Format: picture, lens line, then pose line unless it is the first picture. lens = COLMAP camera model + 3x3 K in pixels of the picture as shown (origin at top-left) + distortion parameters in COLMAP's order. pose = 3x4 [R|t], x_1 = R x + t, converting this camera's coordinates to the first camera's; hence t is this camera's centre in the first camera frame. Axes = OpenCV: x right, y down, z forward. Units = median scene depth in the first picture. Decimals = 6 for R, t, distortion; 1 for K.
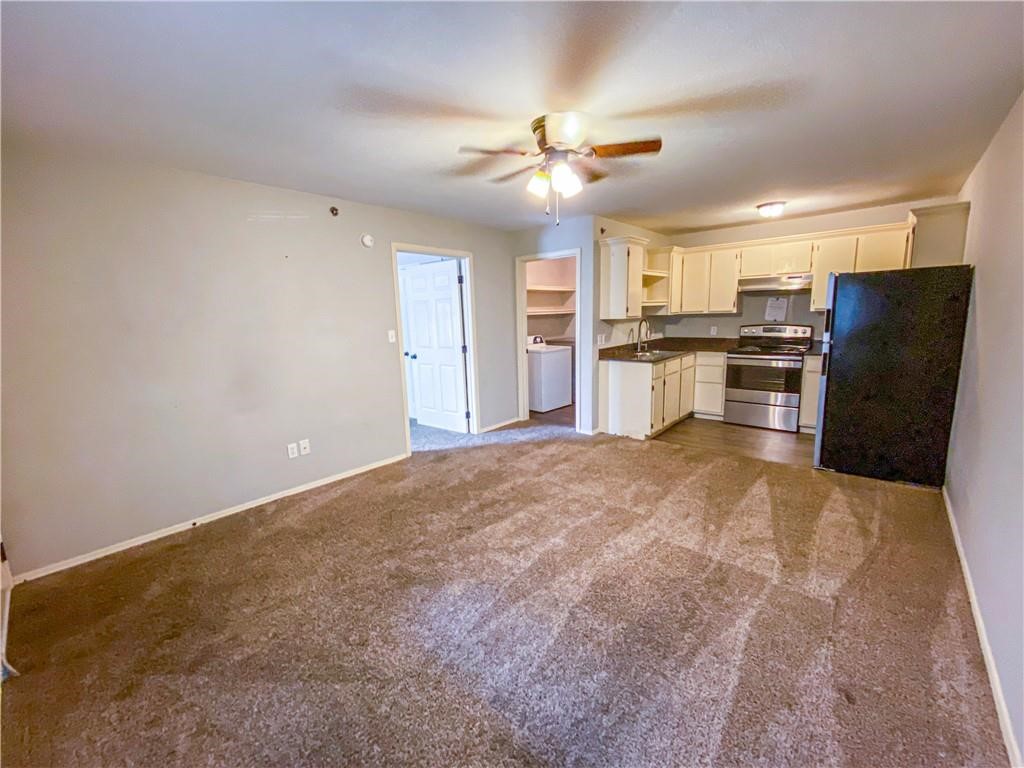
lens RADIAL K [[419.5, 0, 507.8], [0, 419.5, 382.0], [0, 0, 1]] dist [-0.001849, -0.000332]
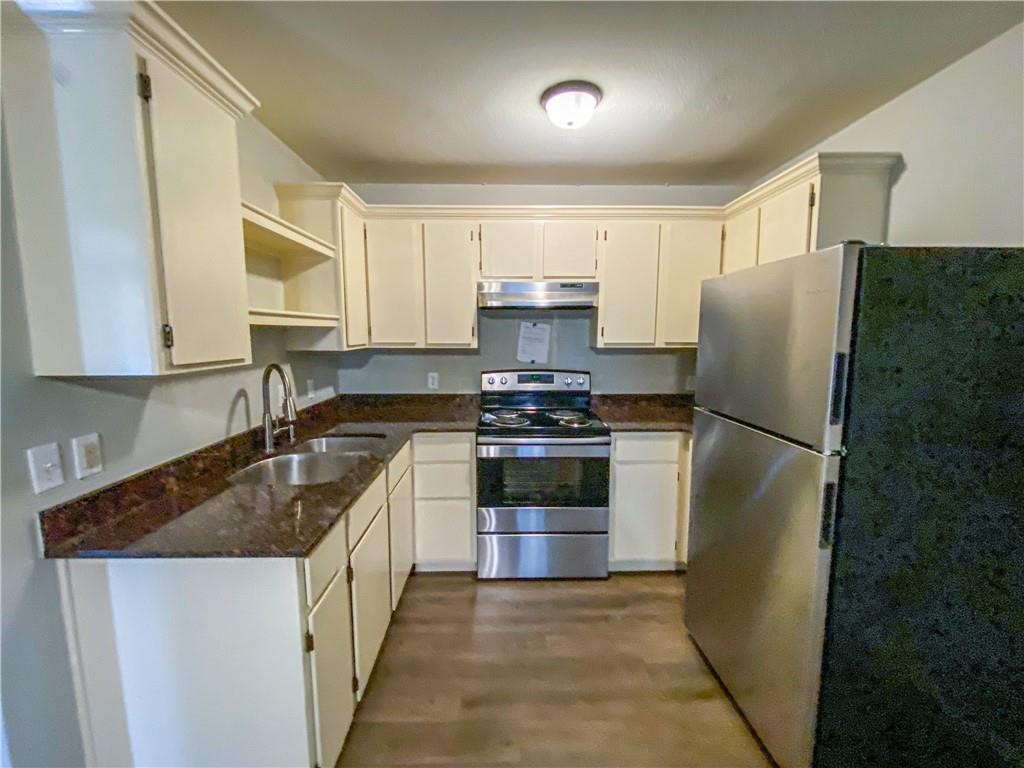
lens RADIAL K [[419.5, 0, 507.8], [0, 419.5, 382.0], [0, 0, 1]] dist [-0.001849, -0.000332]
pose [[0.739224, -0.045991, 0.671888, 0.230892], [0.087128, 0.995812, -0.027696, -0.107208], [-0.667800, 0.079014, 0.740135, 0.606137]]
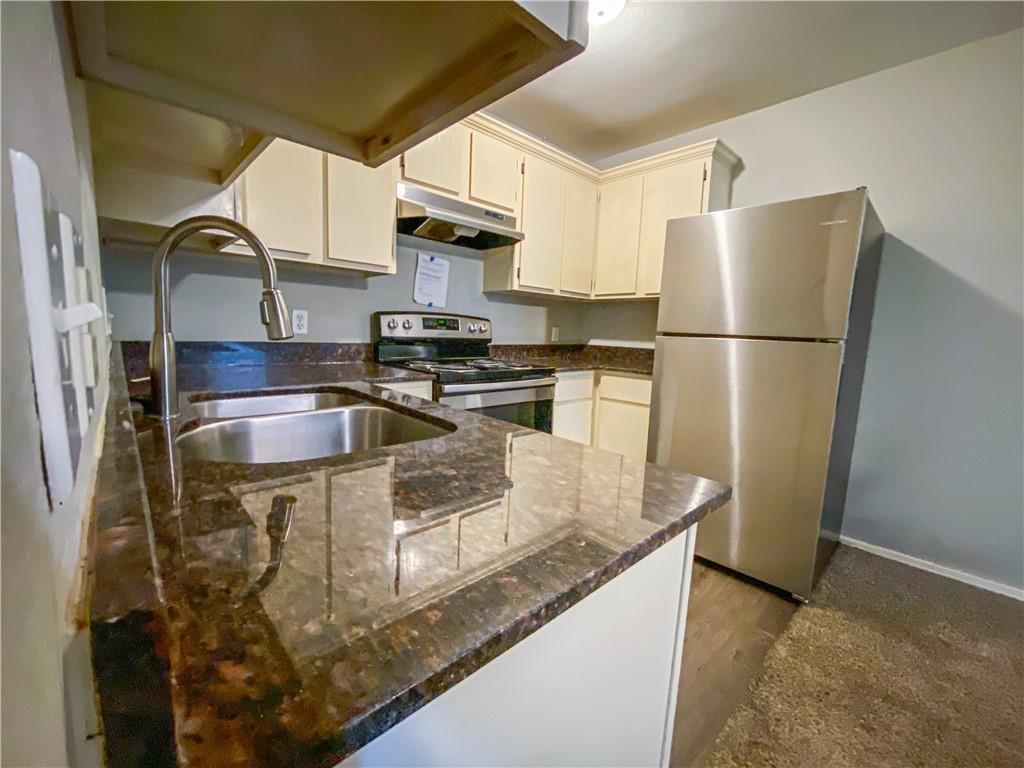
lens RADIAL K [[419.5, 0, 507.8], [0, 419.5, 382.0], [0, 0, 1]] dist [-0.001849, -0.000332]
pose [[0.075930, -0.085917, 0.993405, 0.173160], [0.127729, 0.988911, 0.075766, -0.085909], [-0.988898, 0.121134, 0.086063, 0.886151]]
